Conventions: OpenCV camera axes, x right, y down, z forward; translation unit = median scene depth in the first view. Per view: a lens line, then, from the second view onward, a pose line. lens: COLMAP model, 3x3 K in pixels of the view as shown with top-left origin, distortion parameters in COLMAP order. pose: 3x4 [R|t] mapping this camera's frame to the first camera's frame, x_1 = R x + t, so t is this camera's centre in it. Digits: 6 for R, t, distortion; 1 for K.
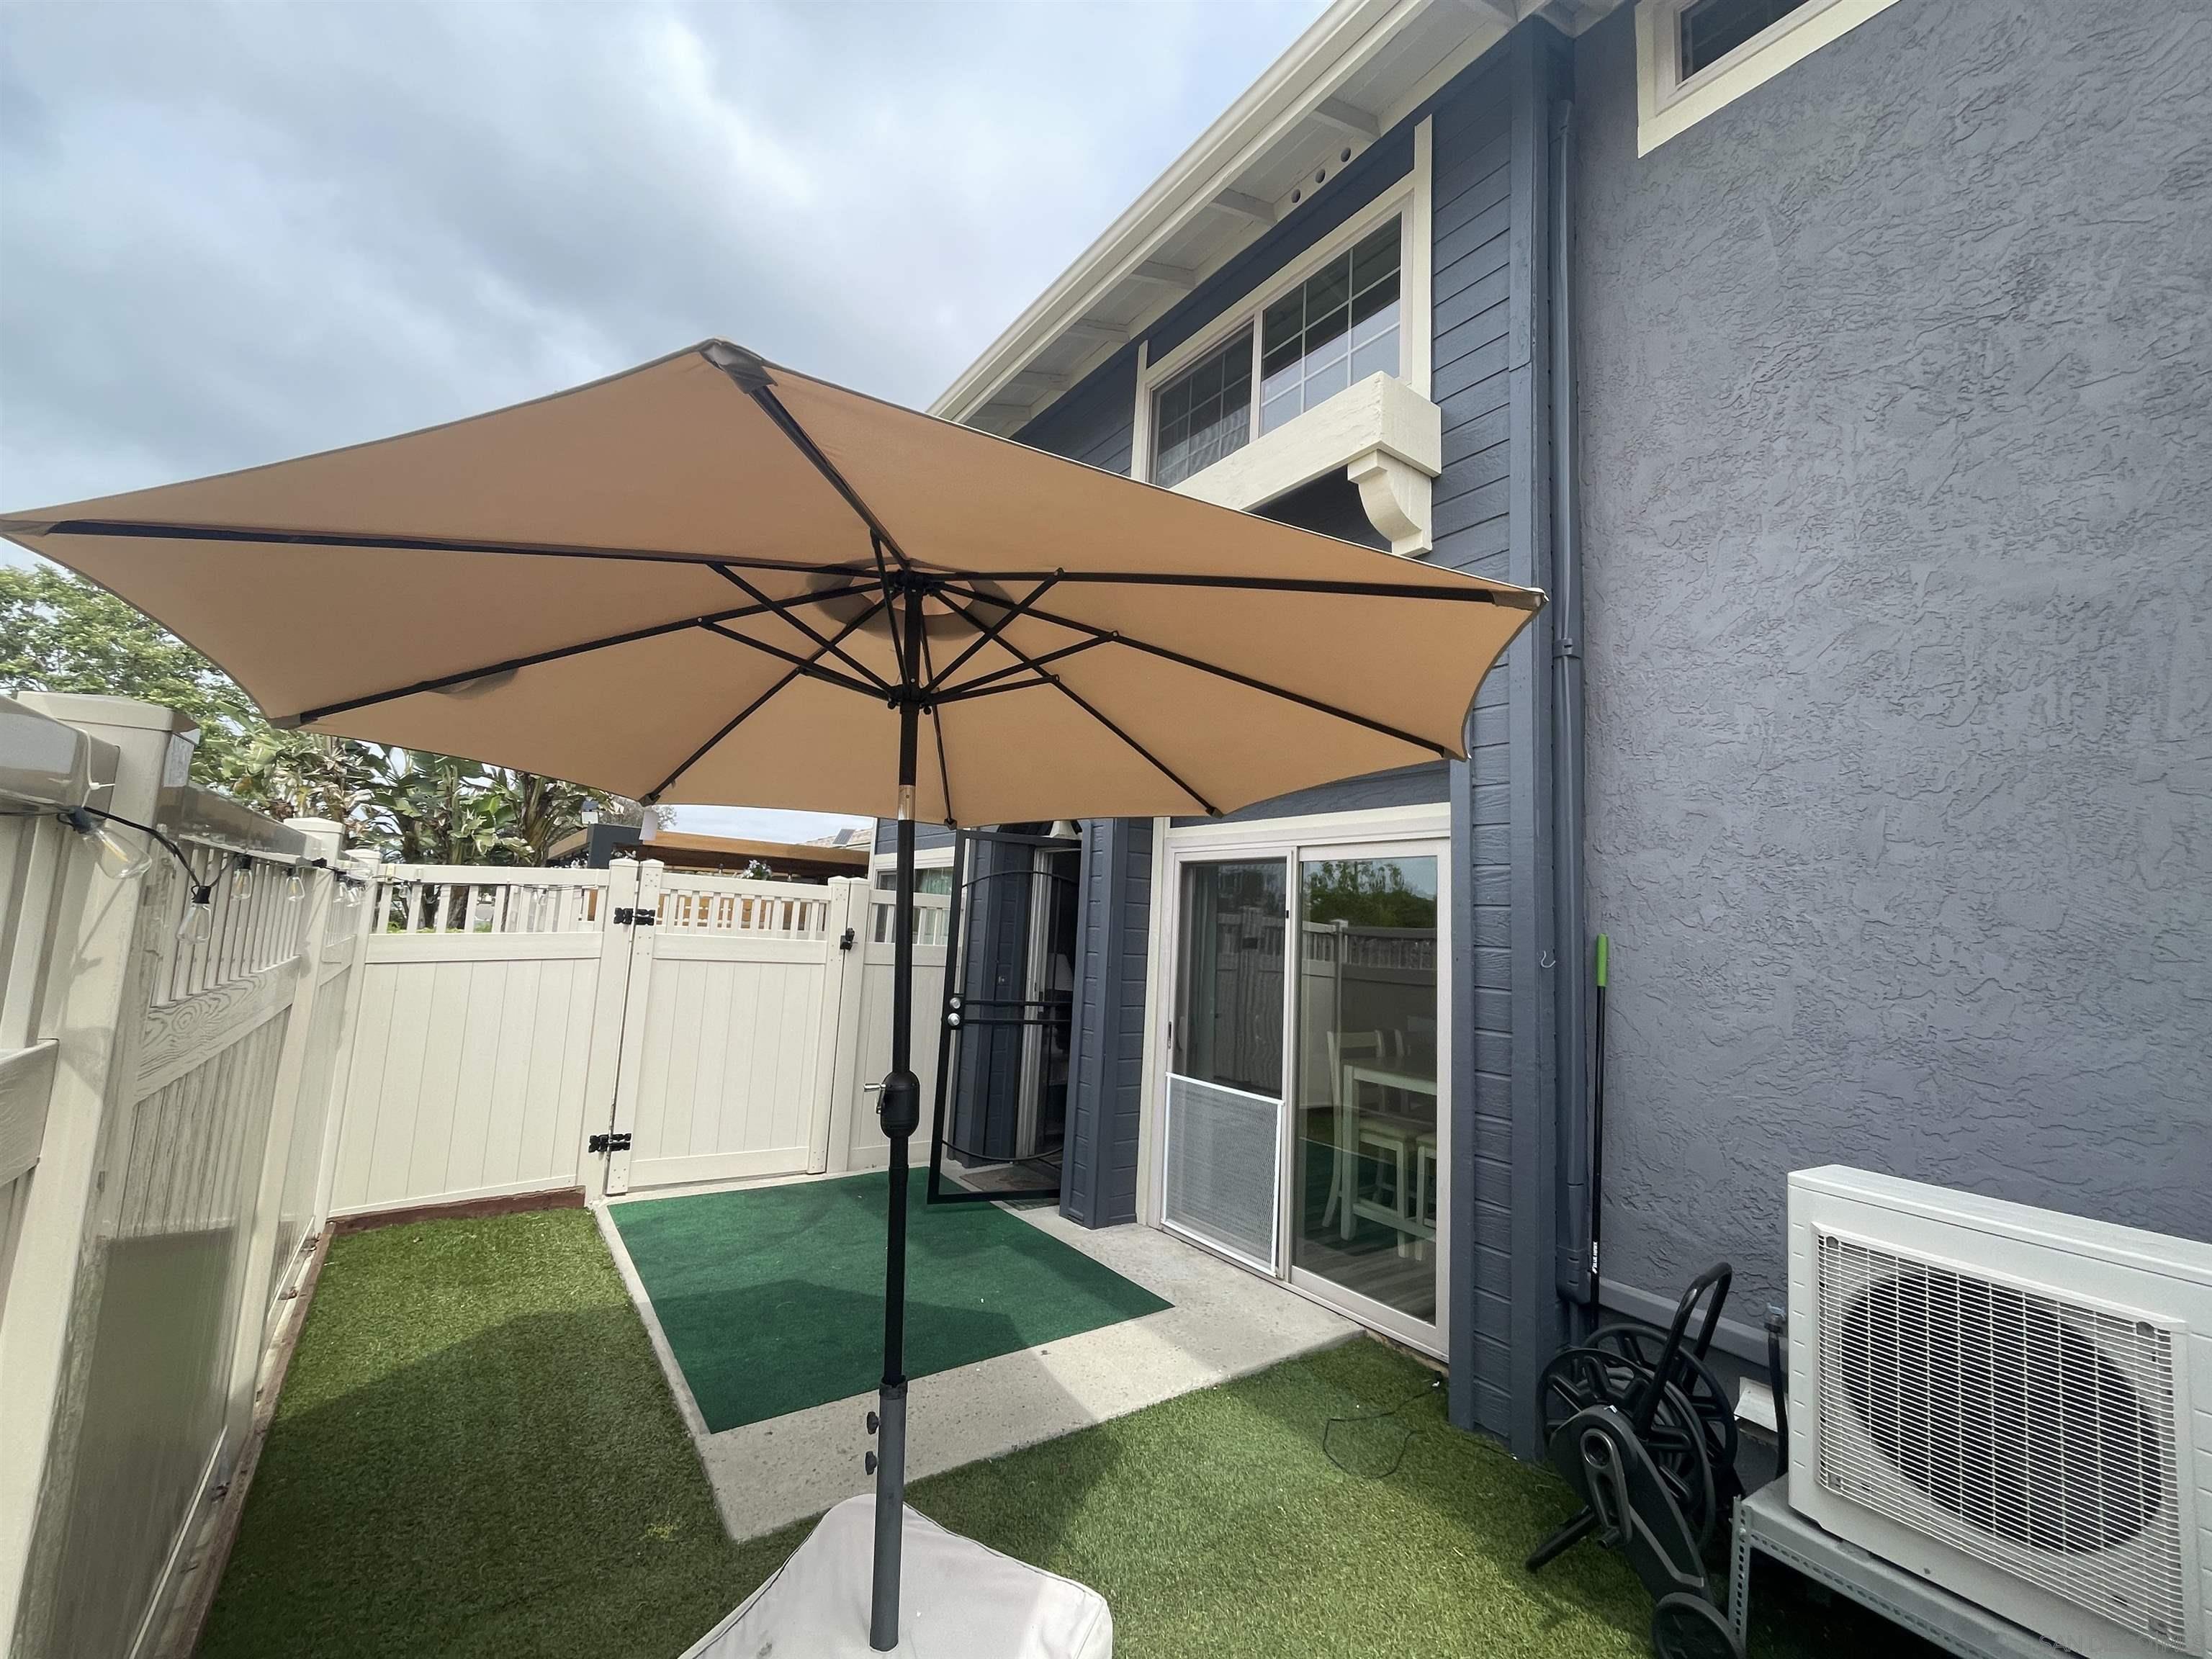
lens RADIAL K [[908.1, 0, 1106.0], [0, 908.1, 829.5], [0, 0, 1]] dist [-0.017976, 0.014157]
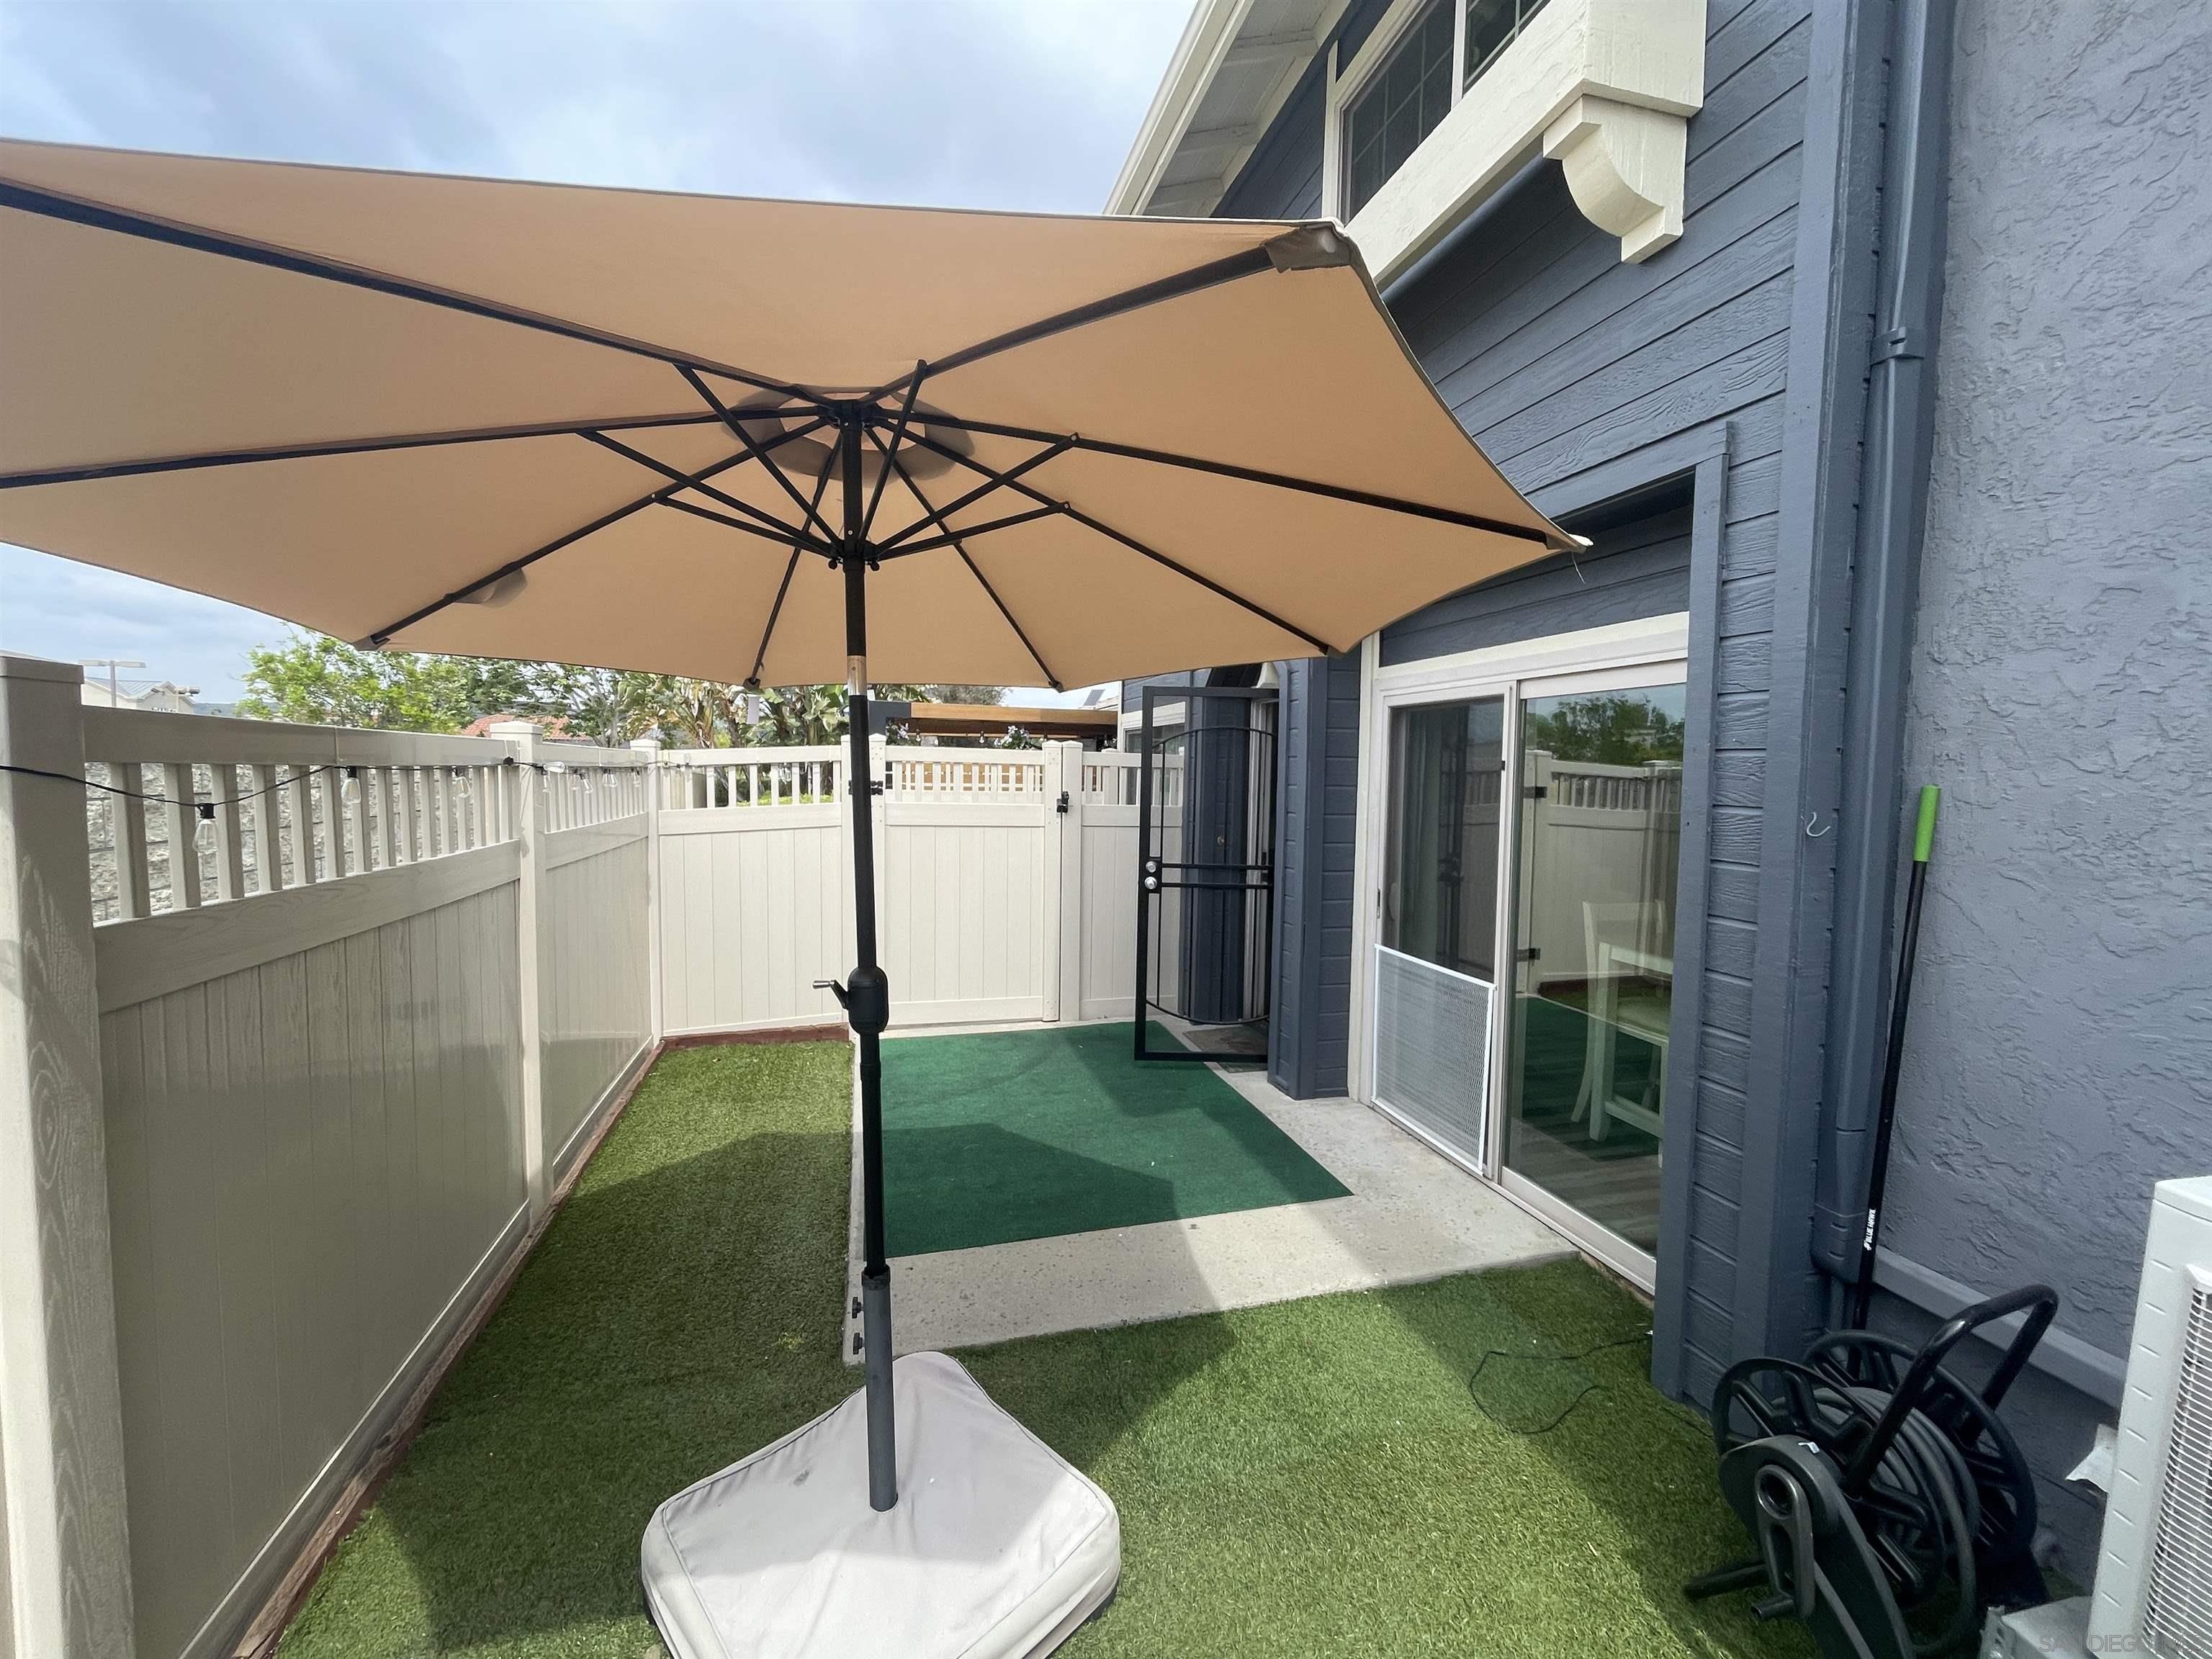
lens RADIAL K [[898.2, 0, 1106.0], [0, 898.2, 829.5], [0, 0, 1]] dist [-0.002596, 0.000087]
pose [[0.933346, -0.012005, -0.358778, 0.195176], [0.071526, 0.985620, 0.153095, 0.001284], [0.351780, -0.168552, 0.920783, 0.146027]]
